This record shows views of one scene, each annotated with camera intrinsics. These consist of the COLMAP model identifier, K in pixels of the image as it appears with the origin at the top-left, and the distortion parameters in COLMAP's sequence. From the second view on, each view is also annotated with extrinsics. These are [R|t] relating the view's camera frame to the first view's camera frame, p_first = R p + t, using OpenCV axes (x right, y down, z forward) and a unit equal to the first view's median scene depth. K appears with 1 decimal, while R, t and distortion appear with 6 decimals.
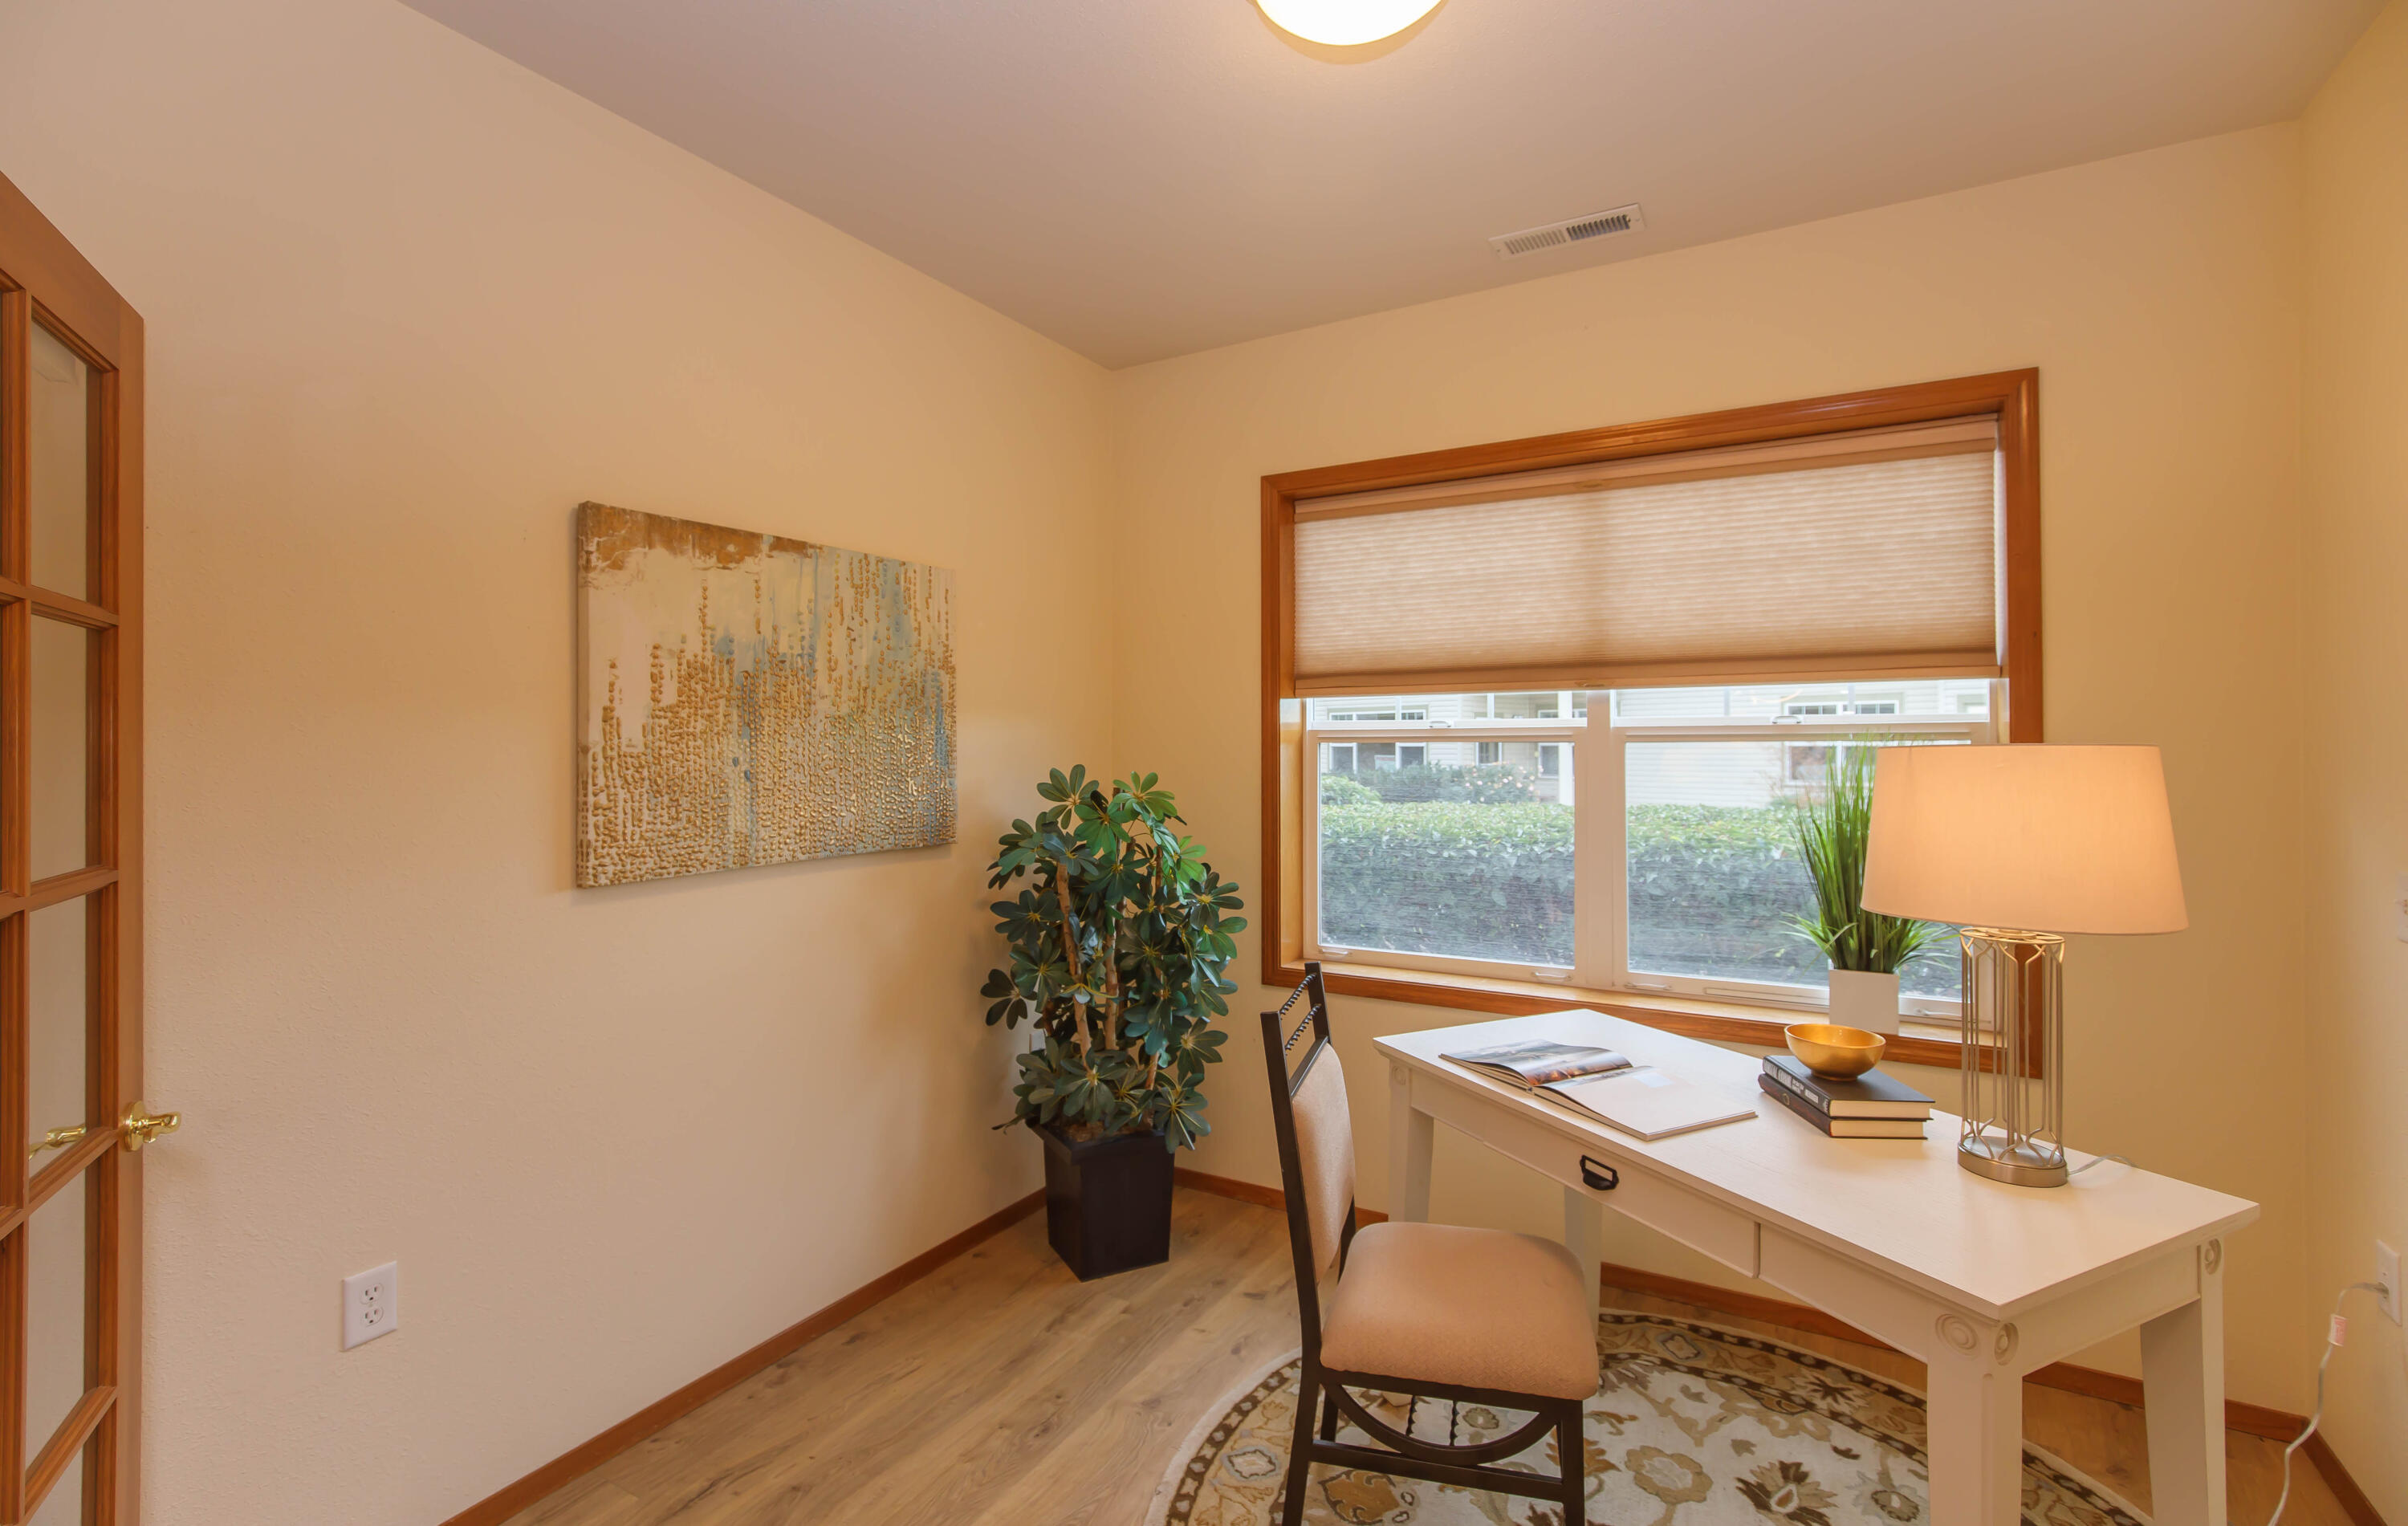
lens RADIAL K [[1073.3, 0, 1210.6], [0, 1073.3, 742.0], [0, 0, 1]] dist [-0.006700, 0.003141]
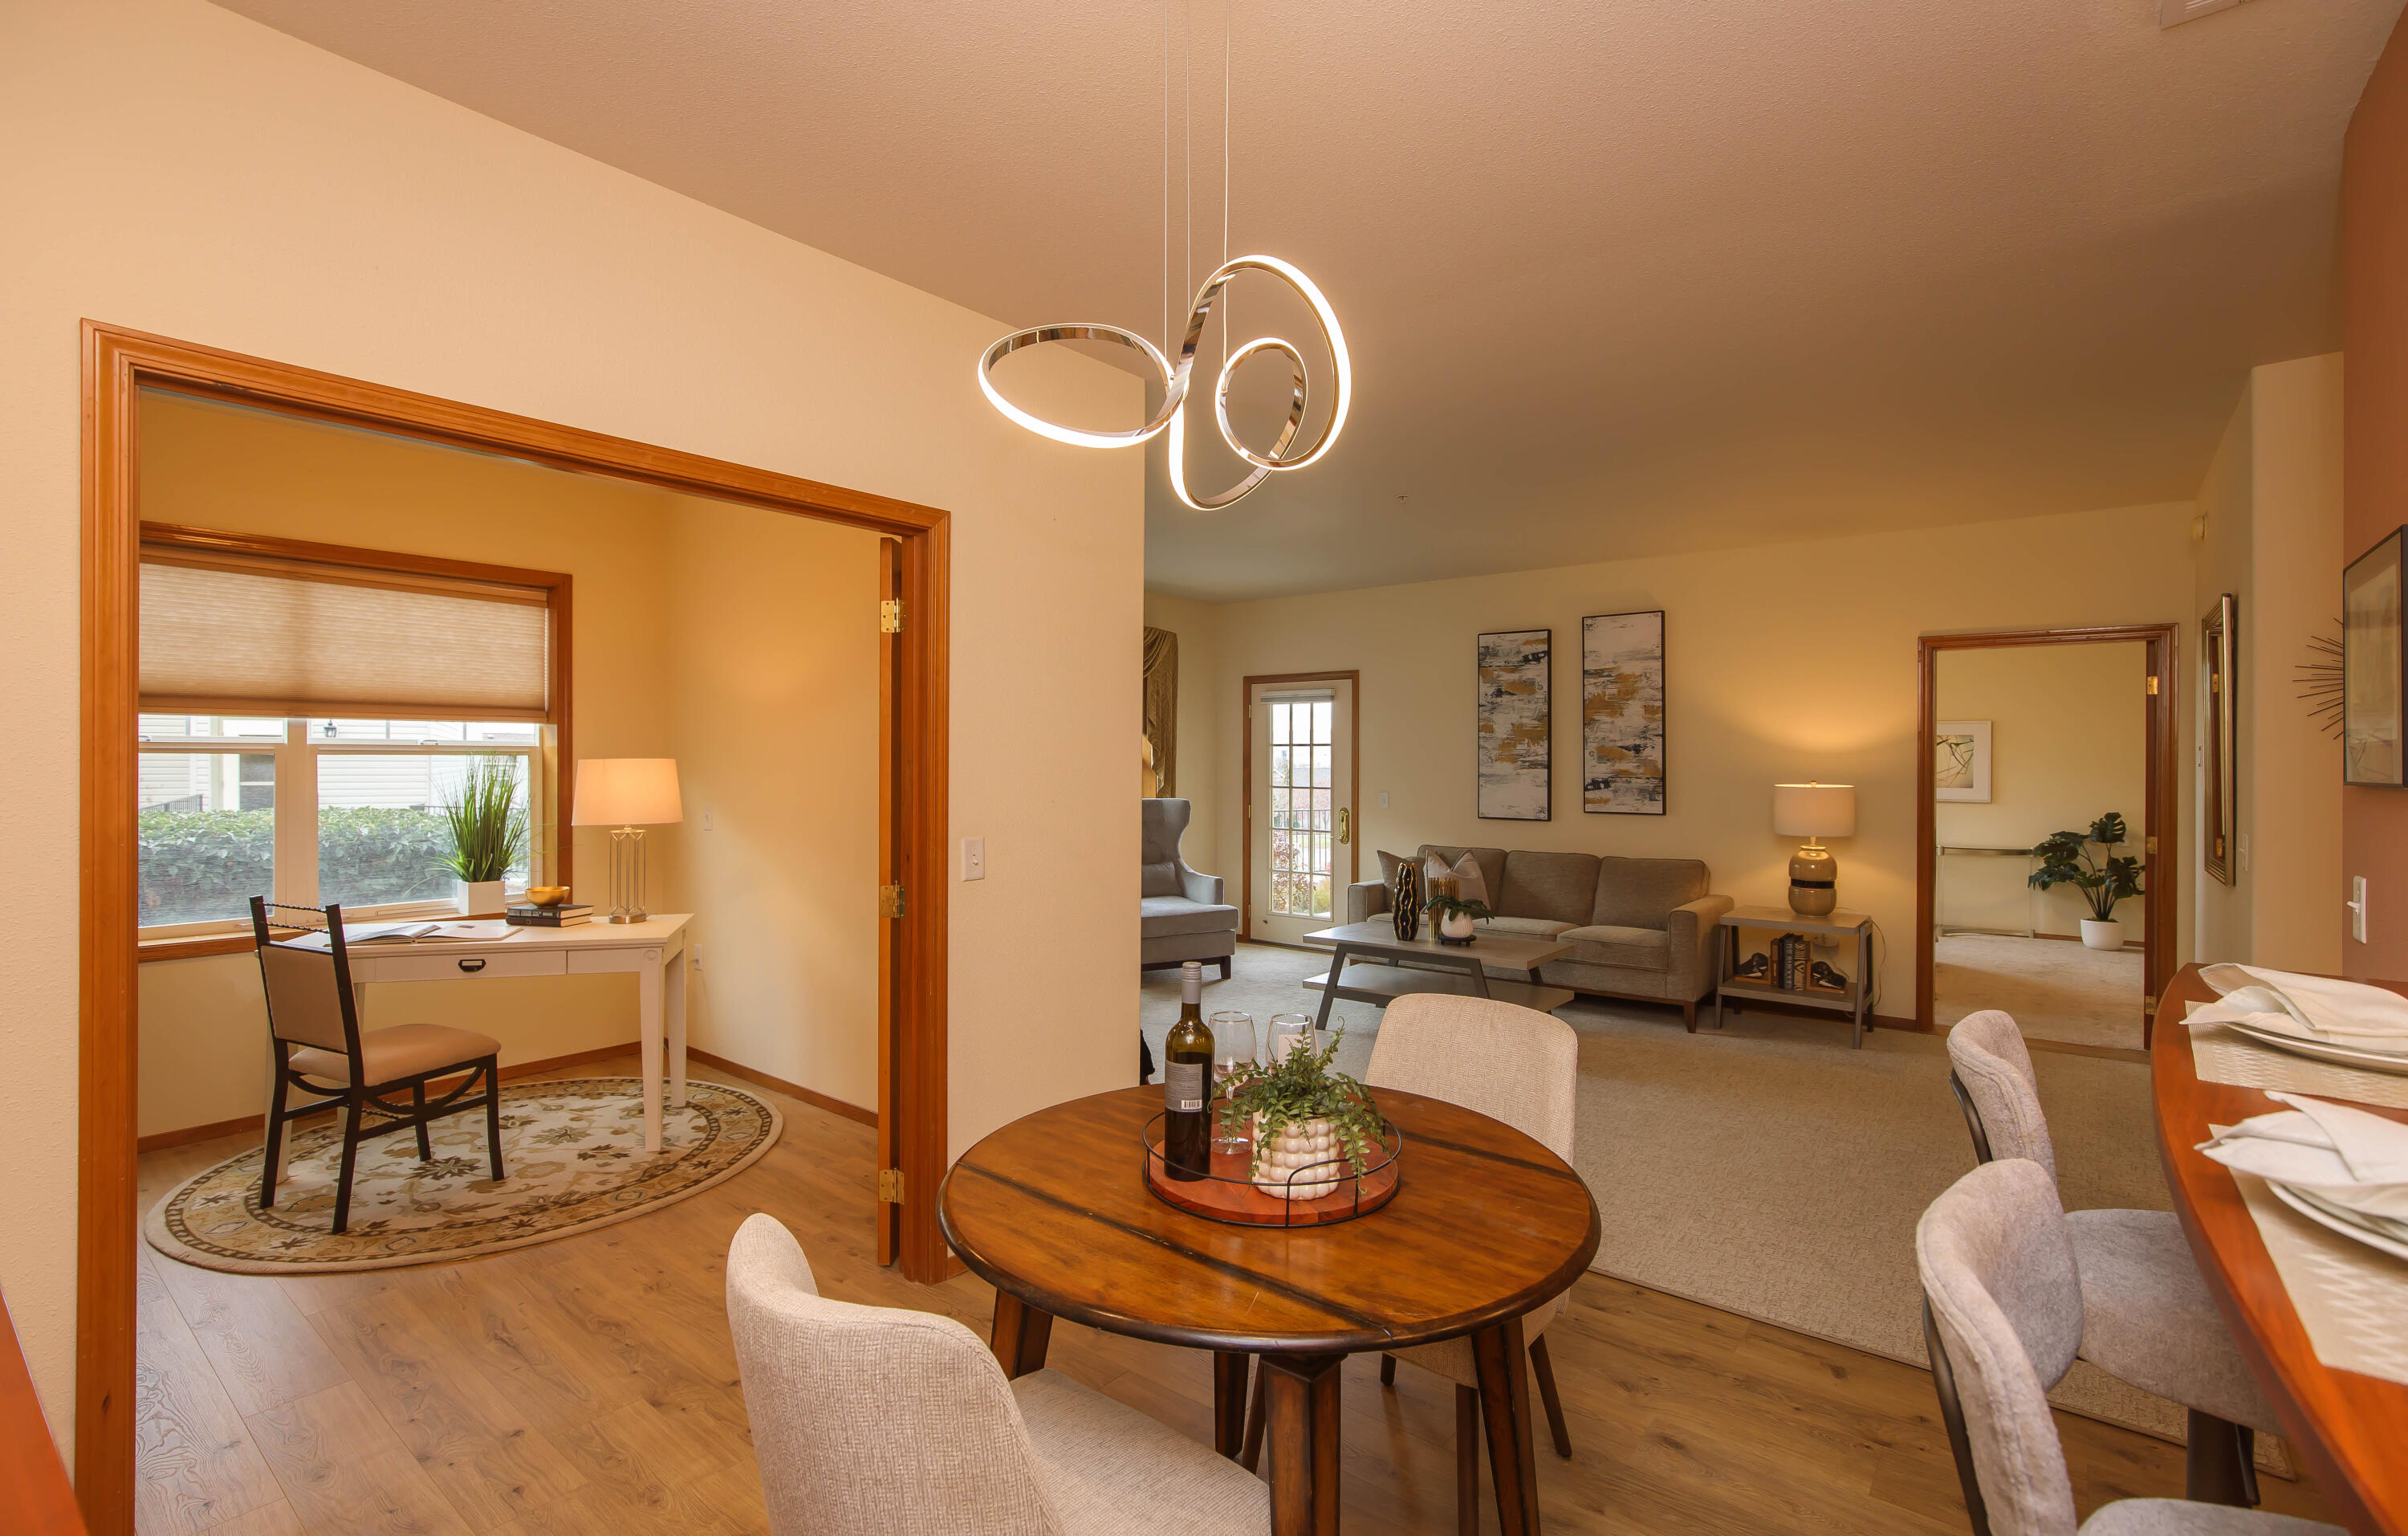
lens RADIAL K [[1085.9, 0, 1208.8], [0, 1085.9, 756.8], [0, 0, 1]] dist [-0.009268, 0.005892]
pose [[0.134764, 0.010736, 0.990820, -1.048127], [-0.000662, 0.999942, -0.010745, 0.021613], [-0.990877, 0.000792, 0.134763, -0.466898]]
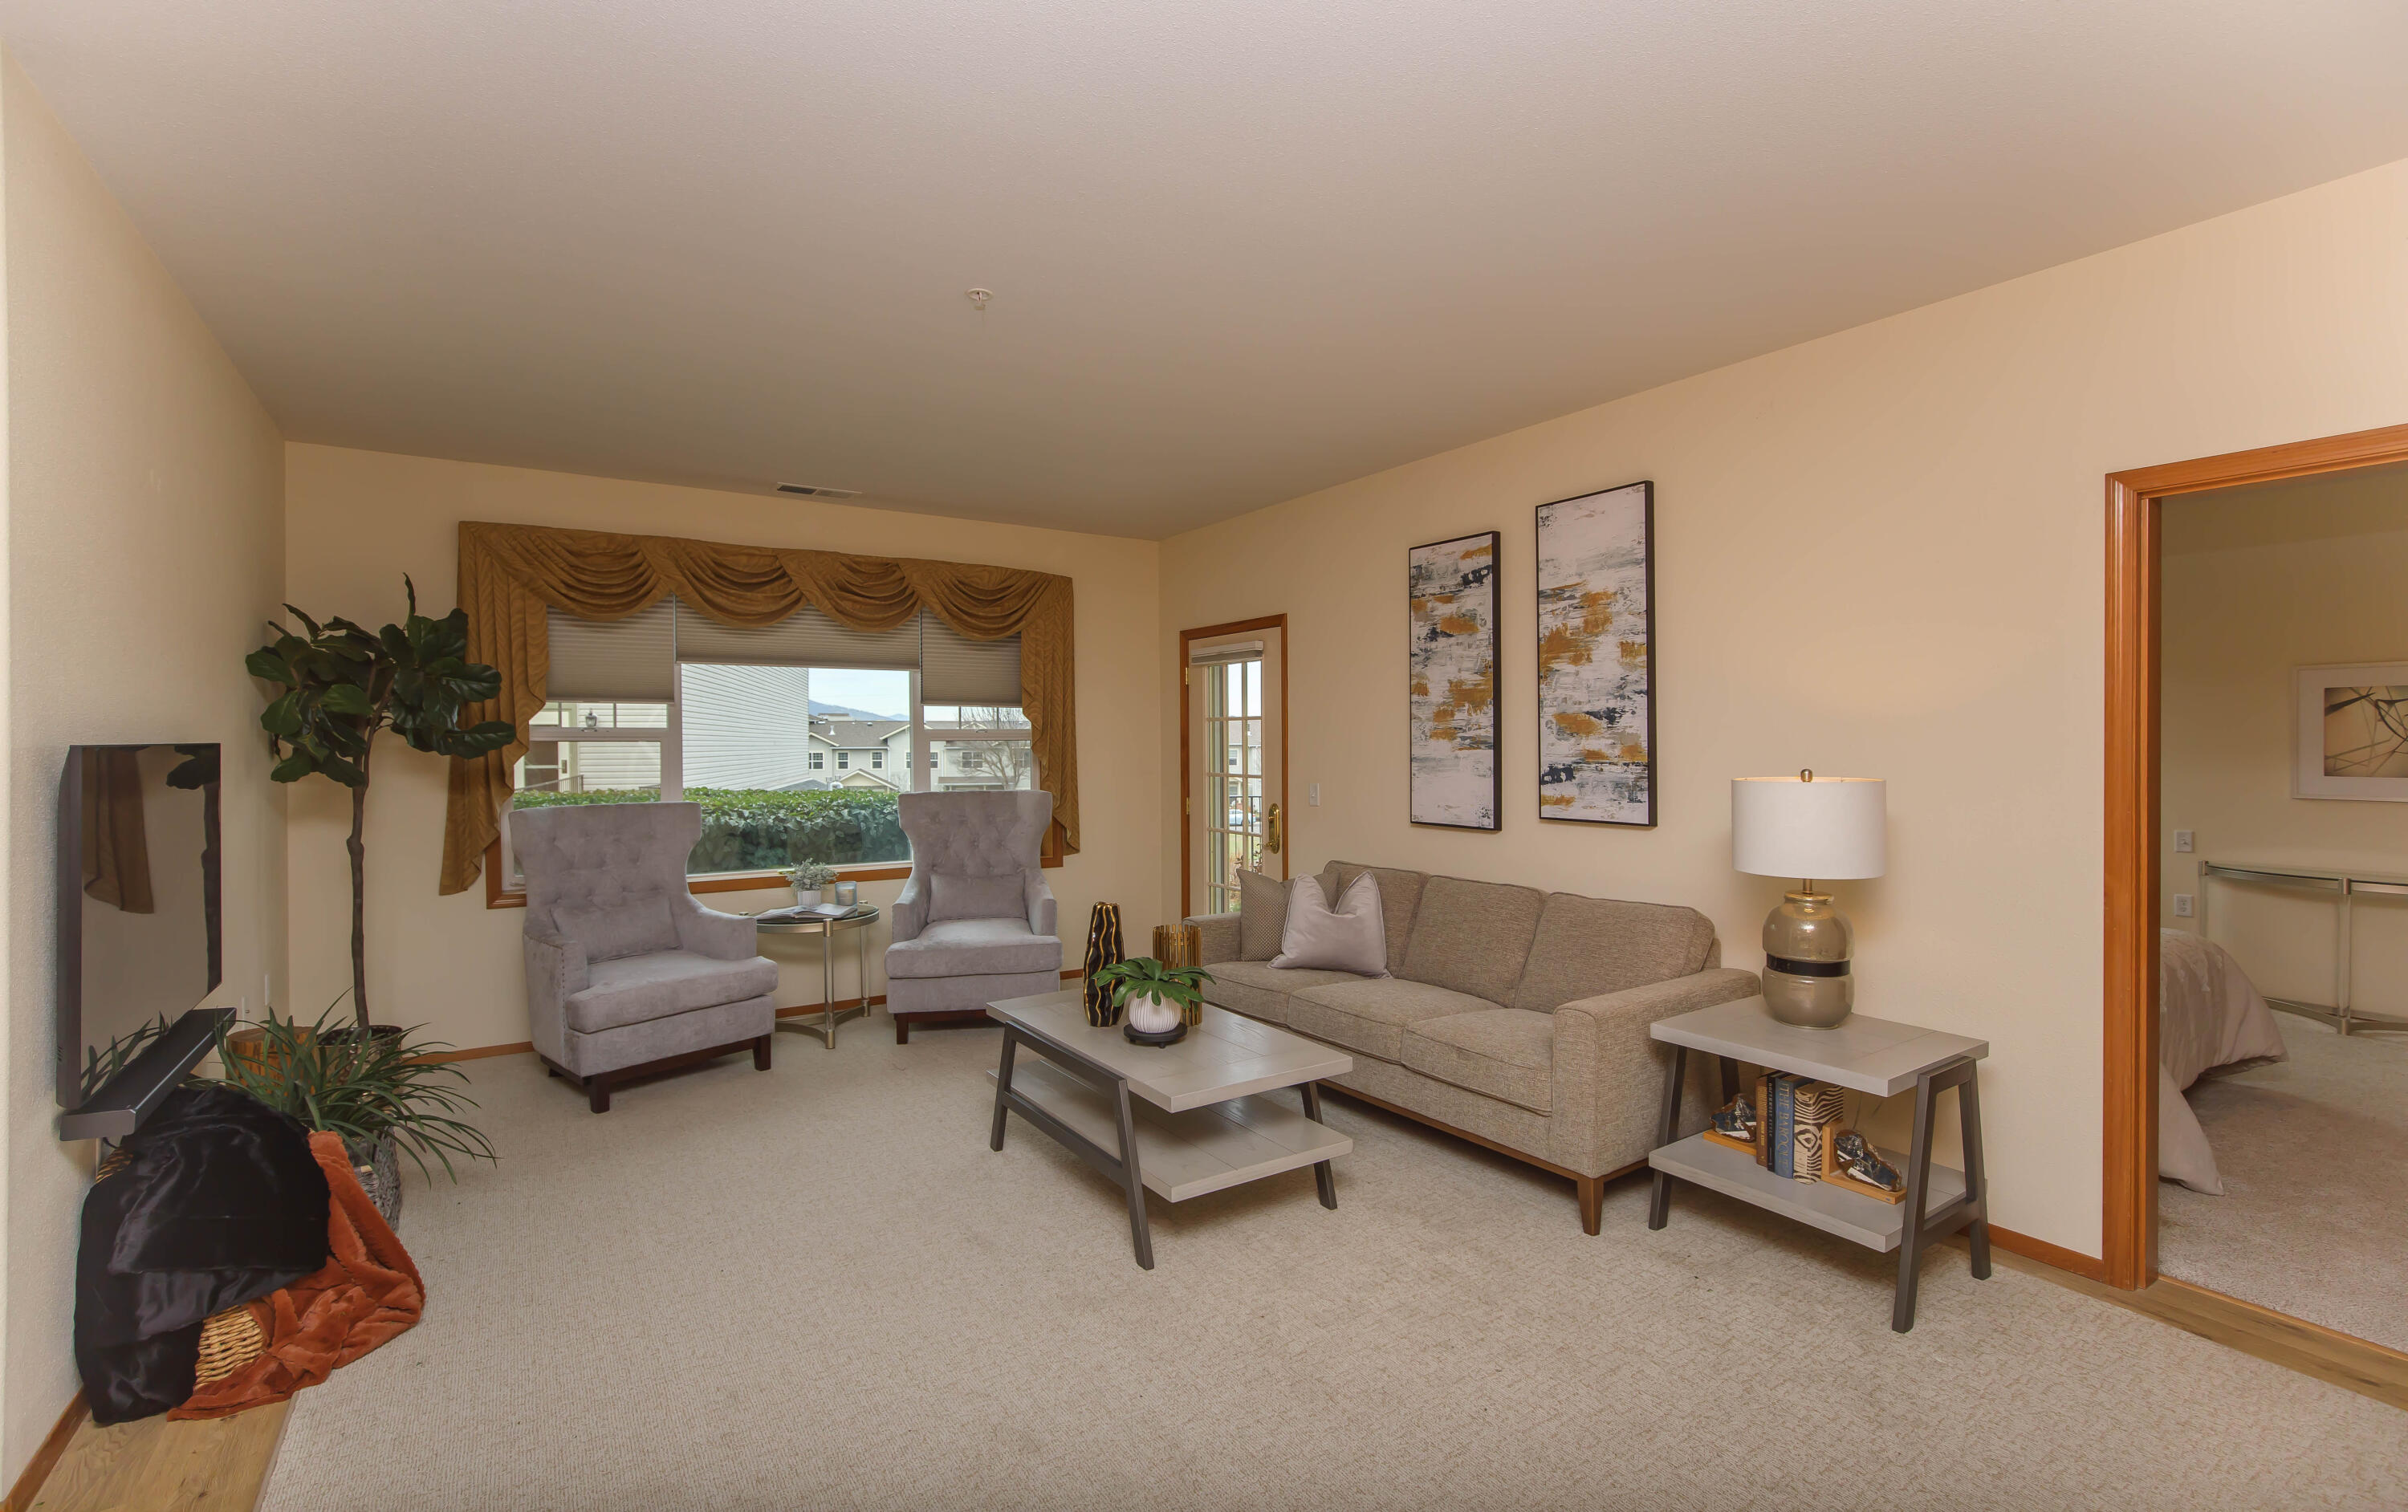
lens RADIAL K [[1073.2, 0, 1202.3], [0, 1073.2, 745.9], [0, 0, 1]] dist [-0.006700, 0.003141]
pose [[0.431203, 0.000787, 0.902255, 0.000554], [0.005342, 0.999980, -0.003425, 0.019977], [-0.902239, 0.006297, 0.431190, -1.256794]]
